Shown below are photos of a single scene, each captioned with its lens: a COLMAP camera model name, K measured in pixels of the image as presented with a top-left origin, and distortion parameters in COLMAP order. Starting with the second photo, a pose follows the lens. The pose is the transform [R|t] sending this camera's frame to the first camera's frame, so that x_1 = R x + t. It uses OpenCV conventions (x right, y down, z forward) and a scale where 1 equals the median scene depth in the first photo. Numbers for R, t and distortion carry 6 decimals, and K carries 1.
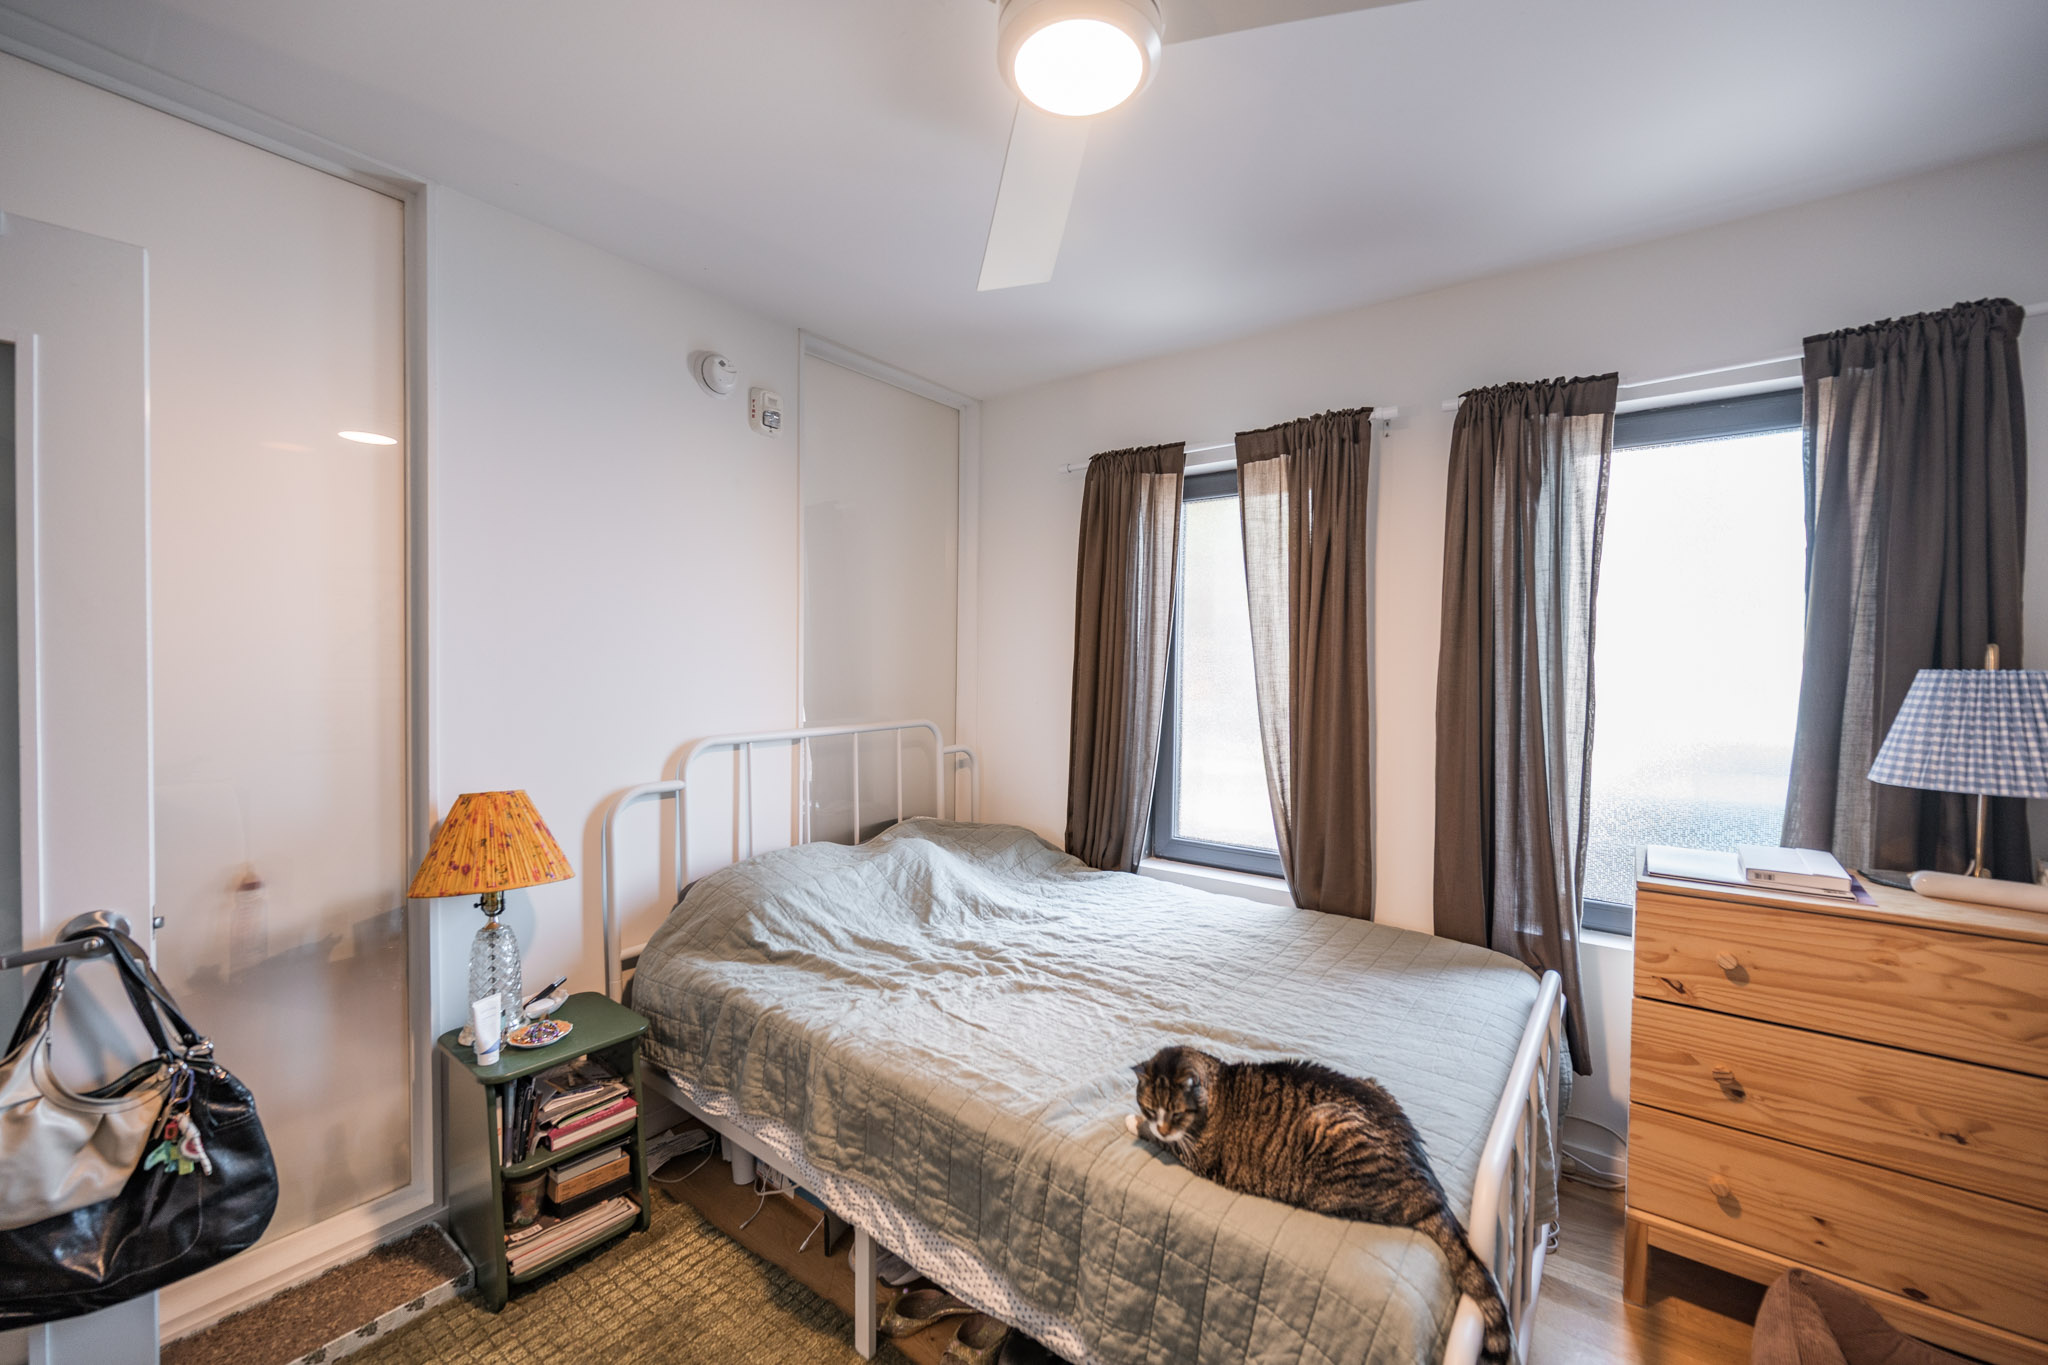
lens RADIAL K [[819.5, 0, 1038.2], [0, 819.5, 676.6], [0, 0, 1]] dist [-0.006470, -0.000111]
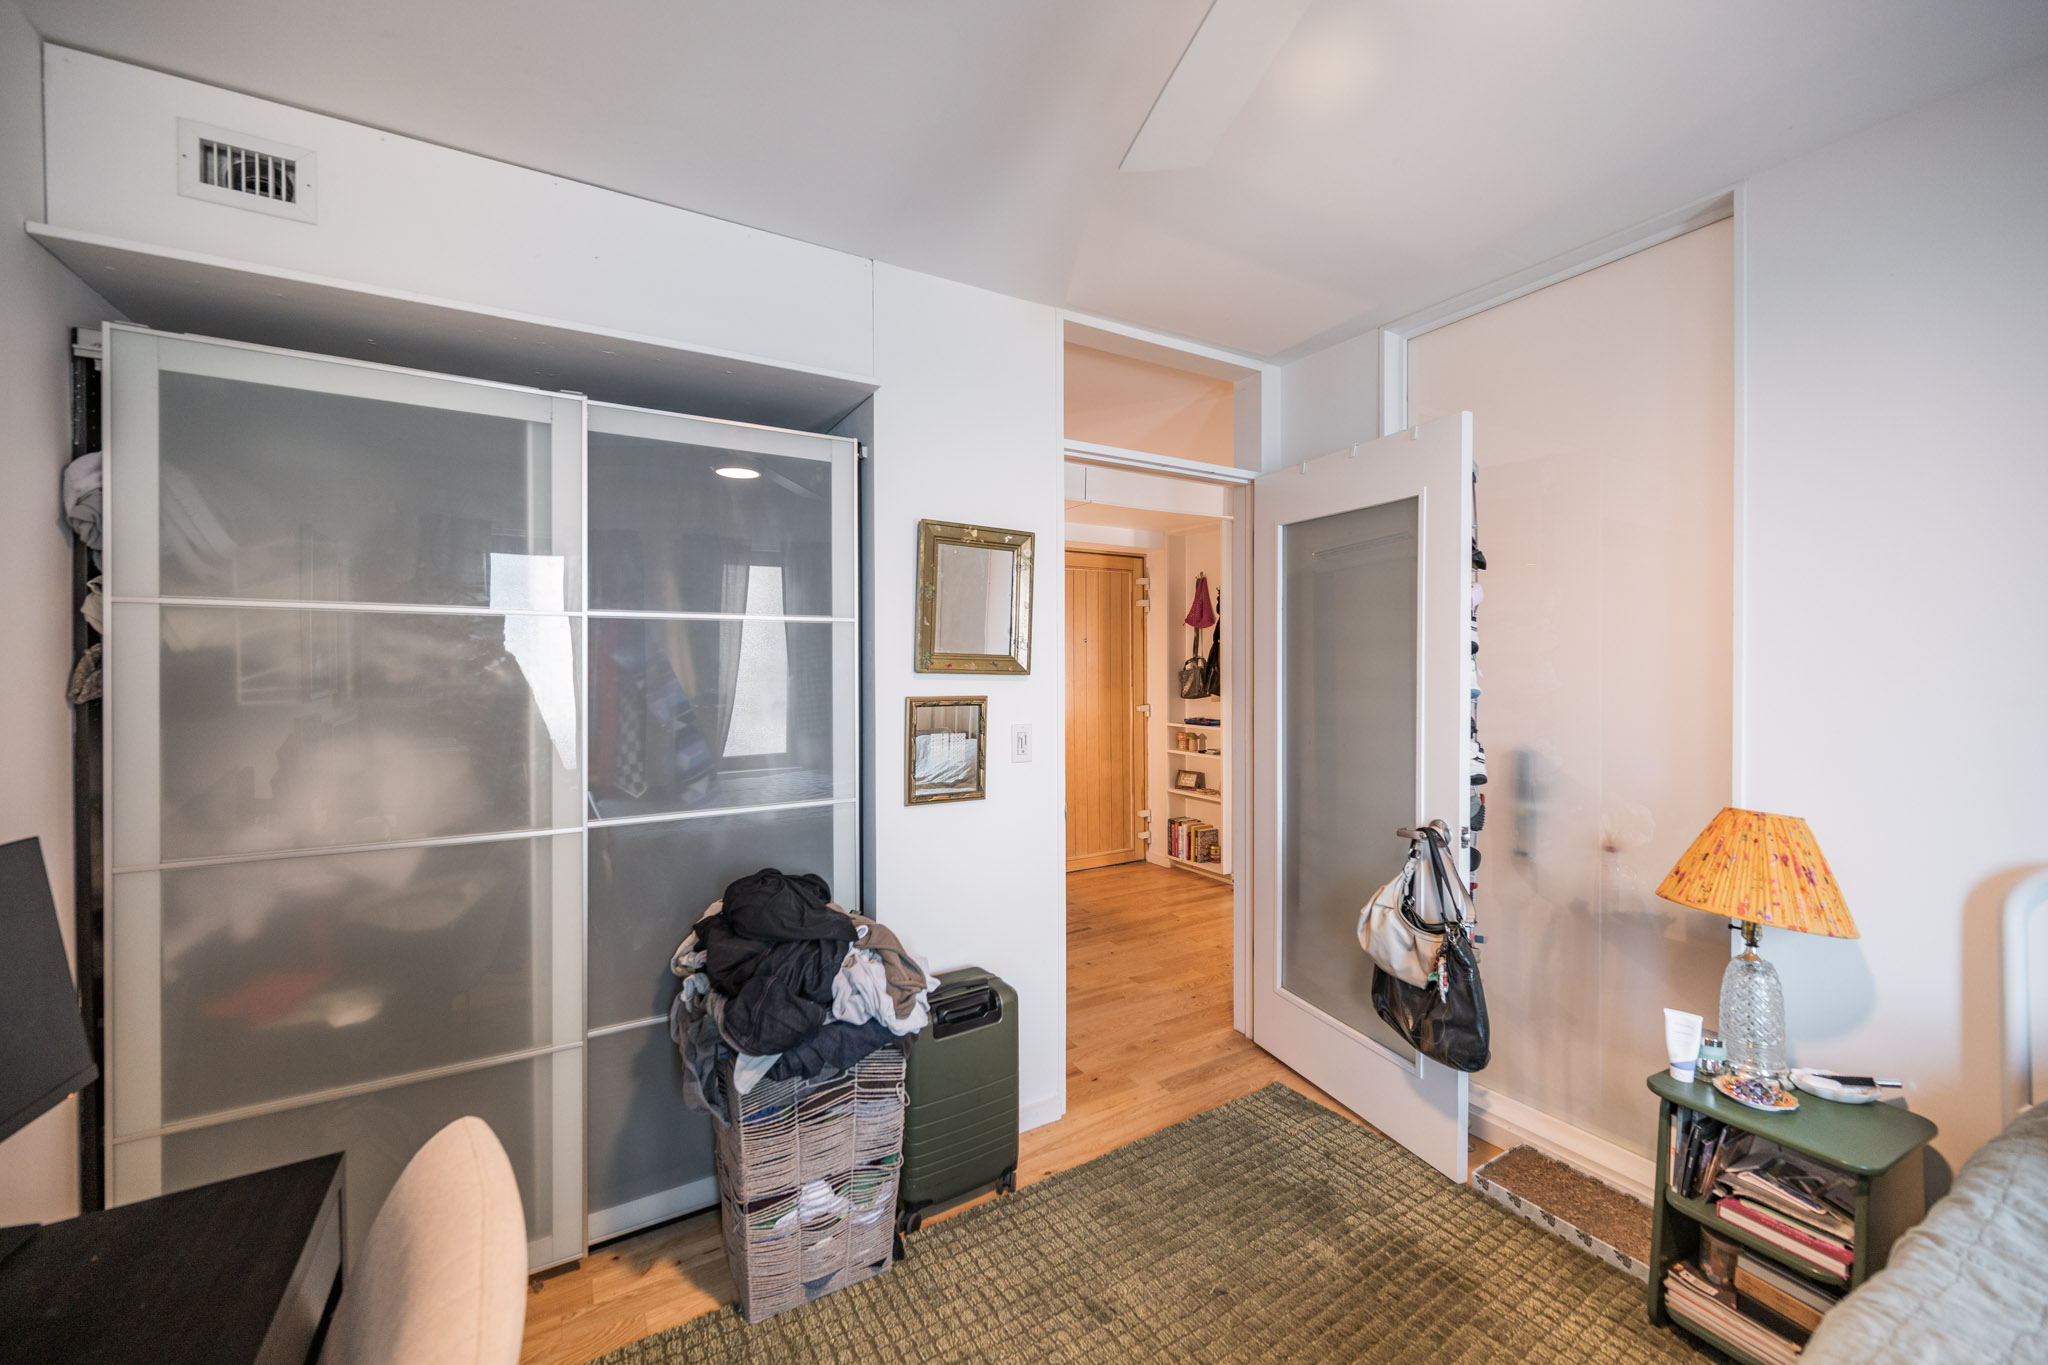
lens RADIAL K [[819.5, 0, 1033.5], [0, 819.5, 671.6], [0, 0, 1]] dist [-0.006470, -0.000111]
pose [[-0.386780, -0.000567, -0.922172, 0.450167], [-0.021167, 0.999742, 0.008263, -0.006113], [0.921929, 0.022716, -0.386692, 0.554419]]
